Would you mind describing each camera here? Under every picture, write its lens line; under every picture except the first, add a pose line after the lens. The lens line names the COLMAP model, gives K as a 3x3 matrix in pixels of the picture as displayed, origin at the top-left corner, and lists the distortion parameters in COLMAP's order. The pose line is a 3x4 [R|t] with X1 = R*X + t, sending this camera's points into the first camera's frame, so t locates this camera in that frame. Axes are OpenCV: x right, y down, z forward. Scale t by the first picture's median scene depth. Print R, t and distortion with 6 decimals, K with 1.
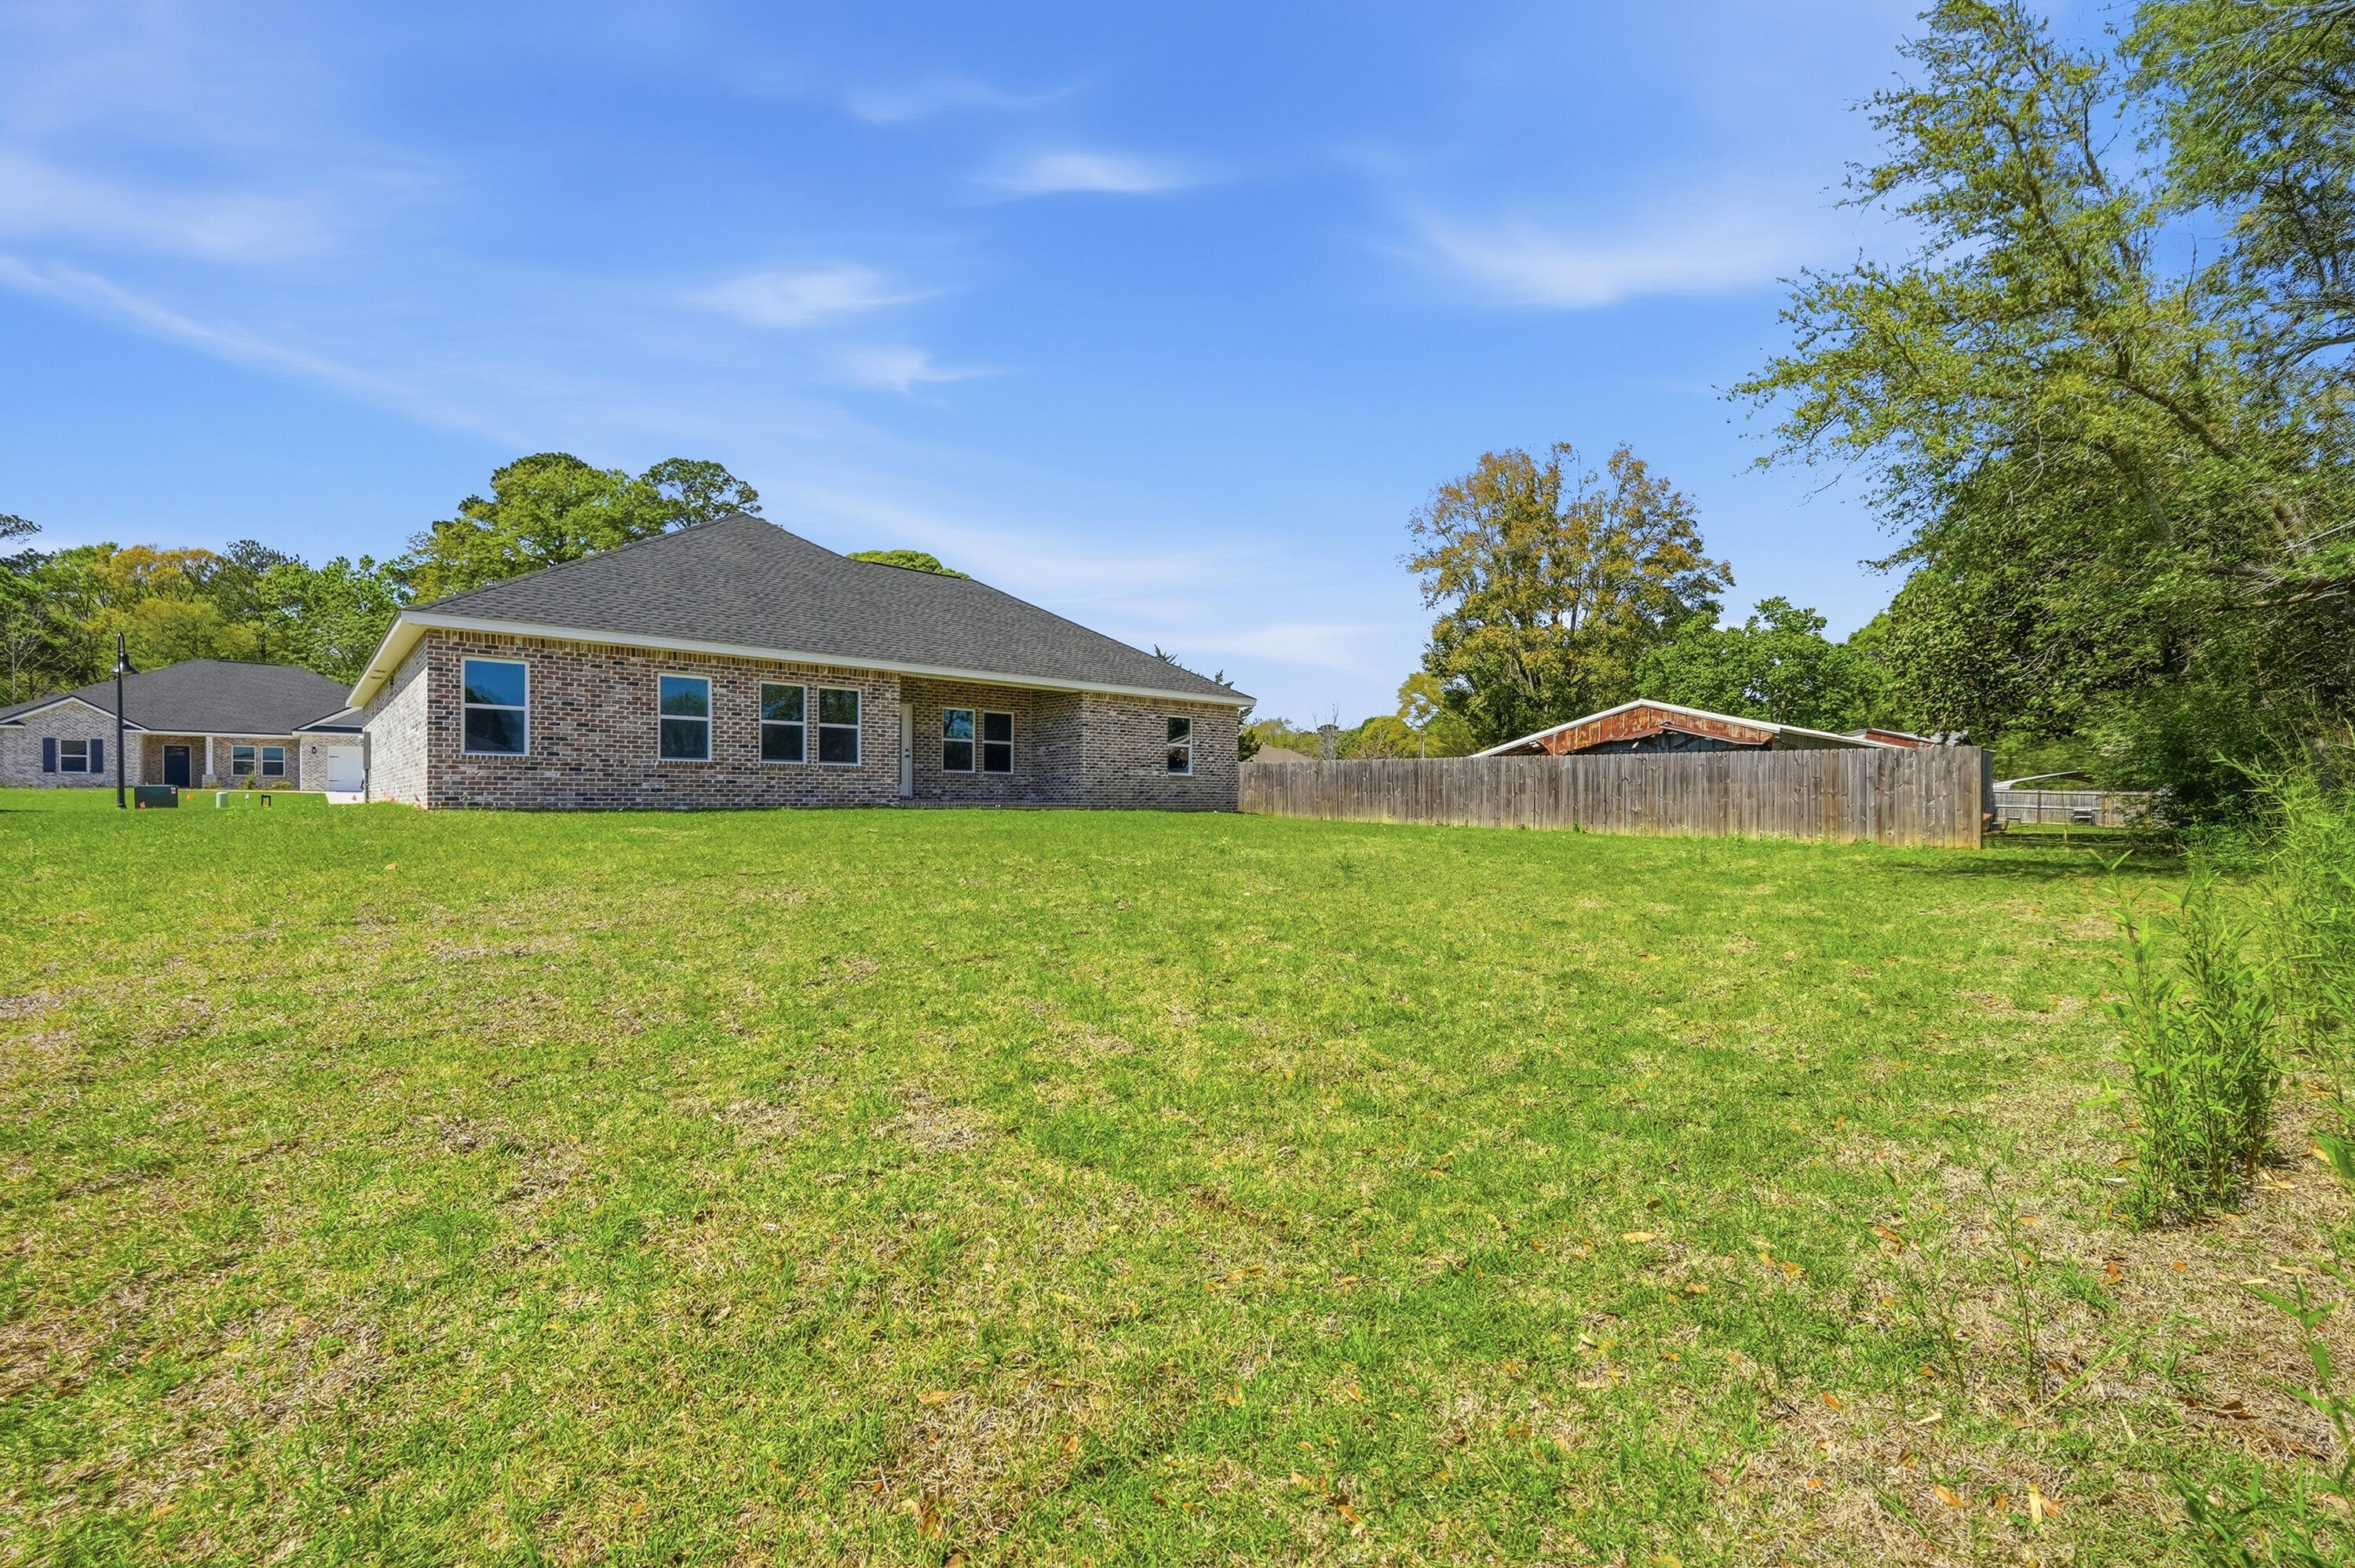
lens RADIAL K [[943.7, 0, 1188.5], [0, 943.7, 826.5], [0, 0, 1]] dist [0.000521, 0.000174]
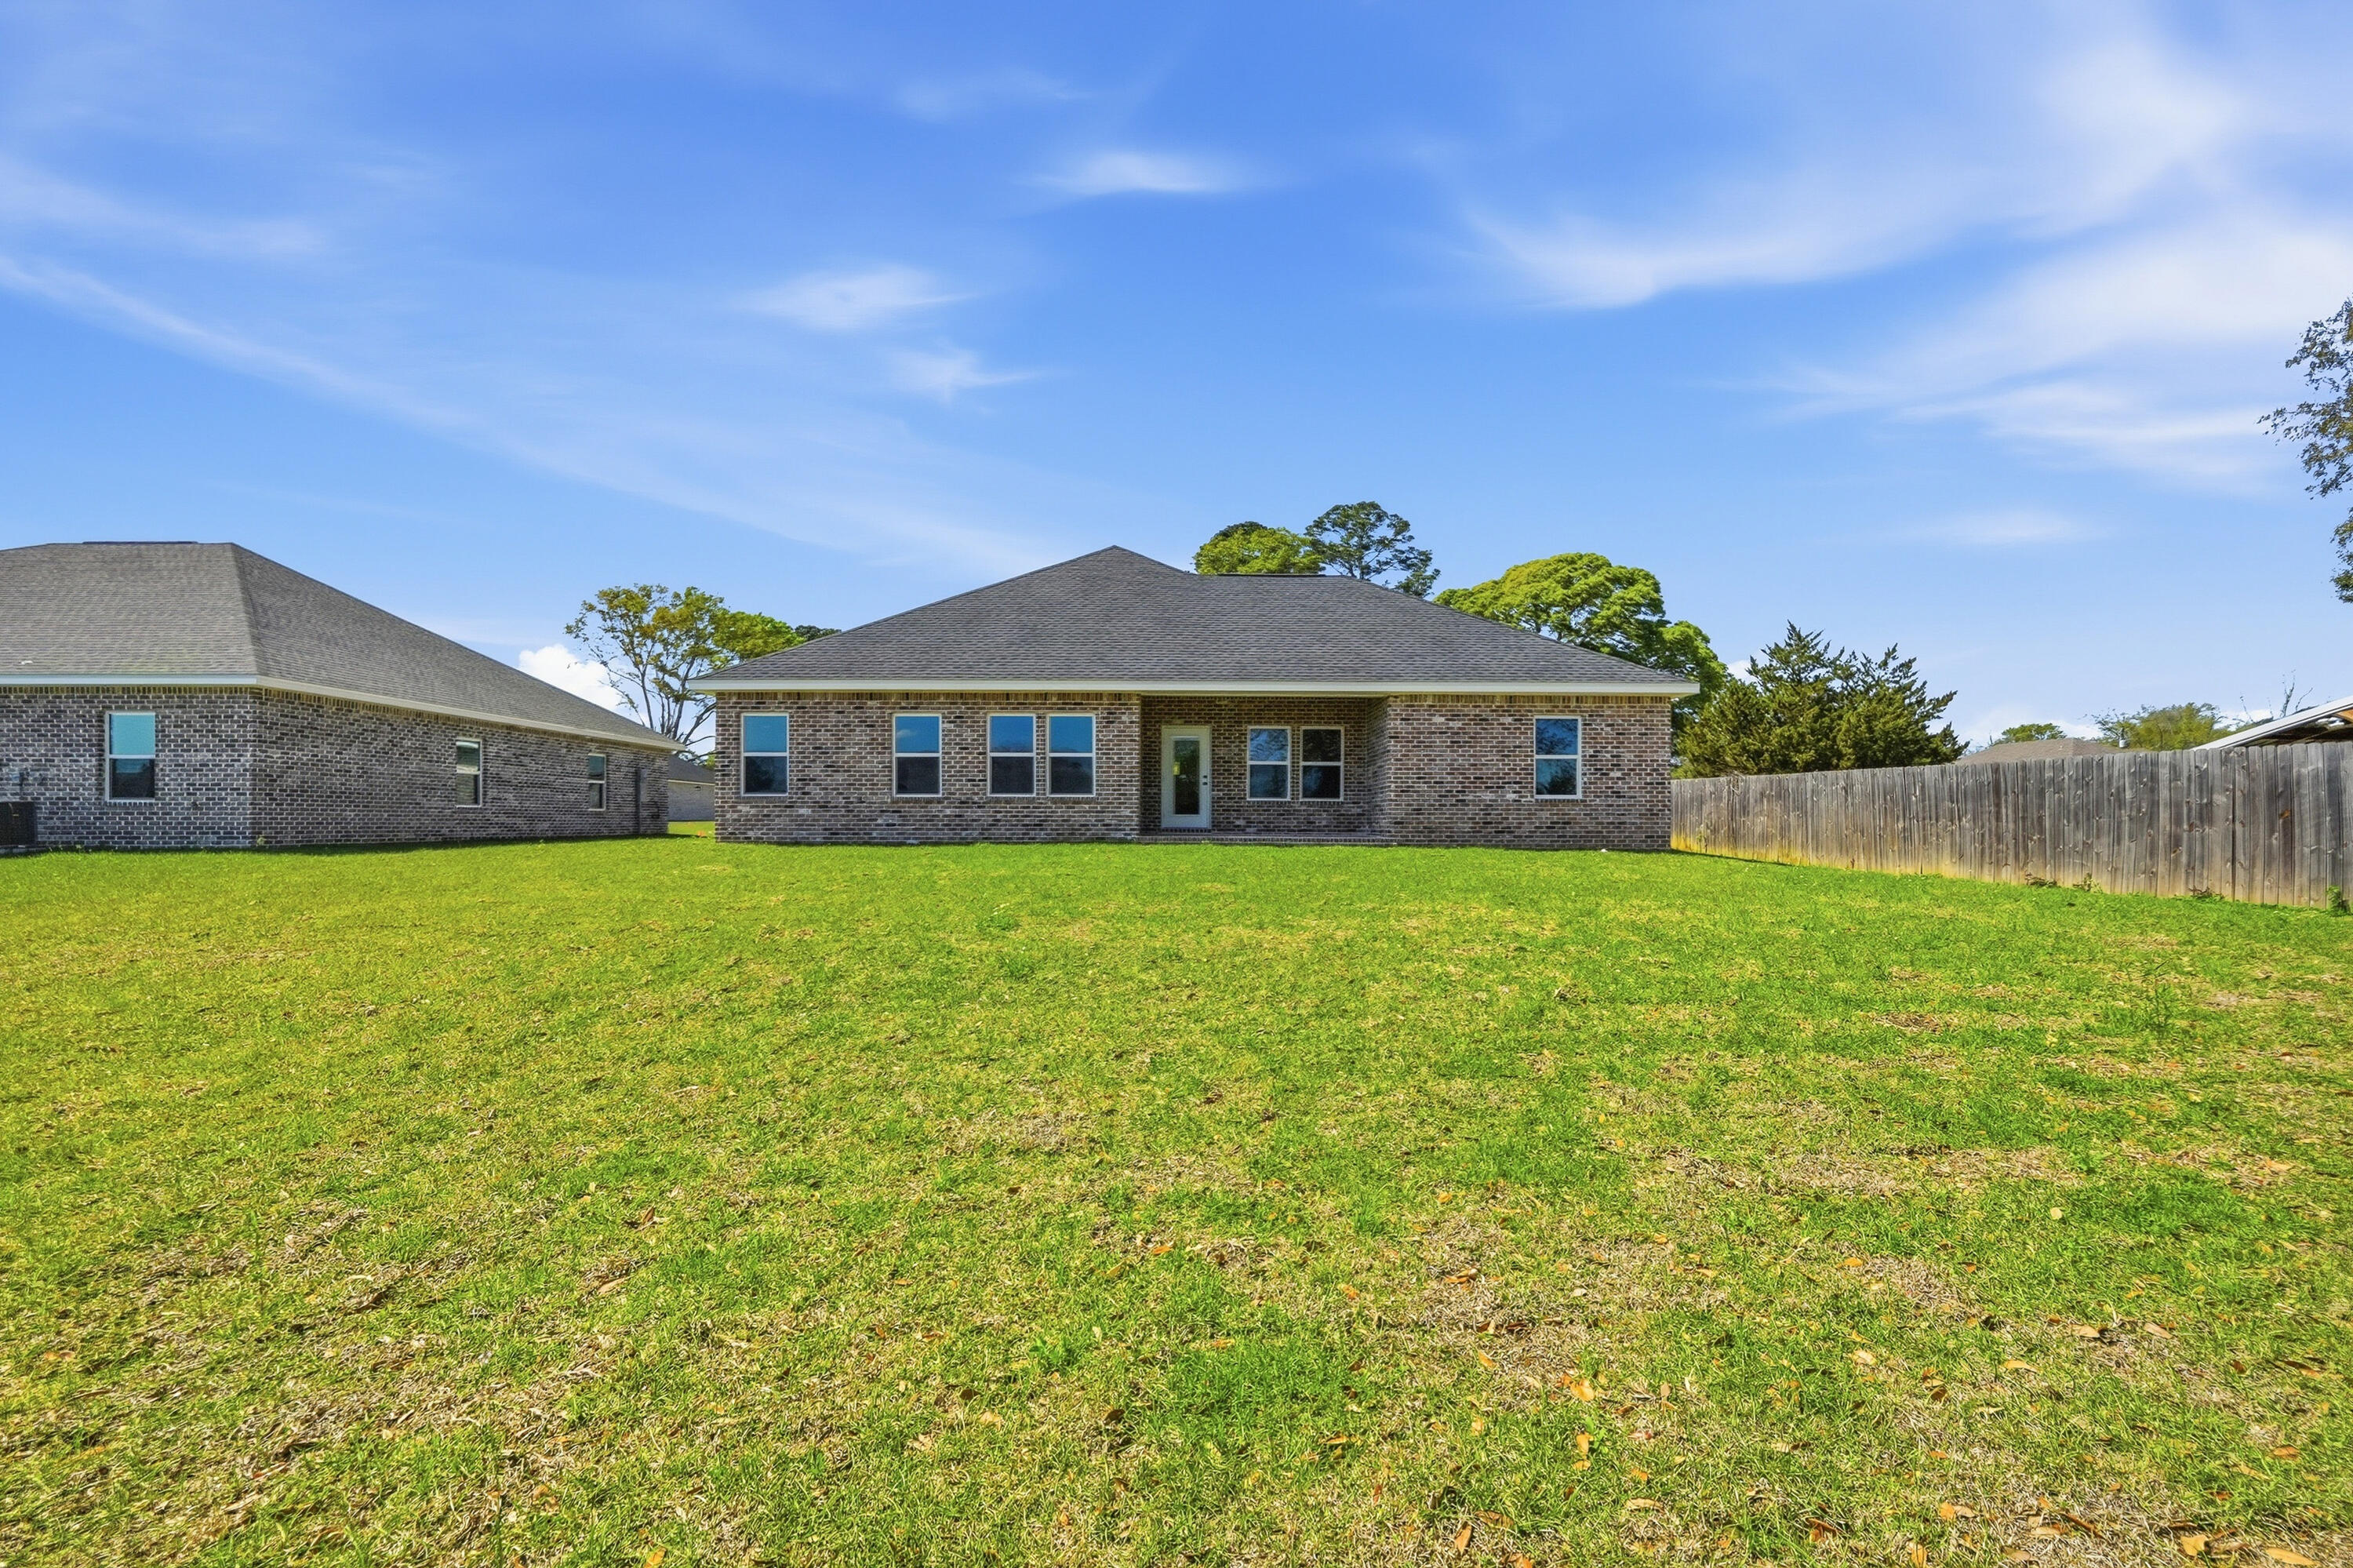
lens RADIAL K [[997.4, 0, 1177.3], [0, 997.4, 796.1], [0, 0, 1]] dist [-0.002200, 0.000100]
pose [[0.762180, -0.018952, -0.647087, 0.286231], [-0.017353, 0.998614, -0.049687, -0.014993], [0.647132, 0.049099, 0.760795, 0.258714]]
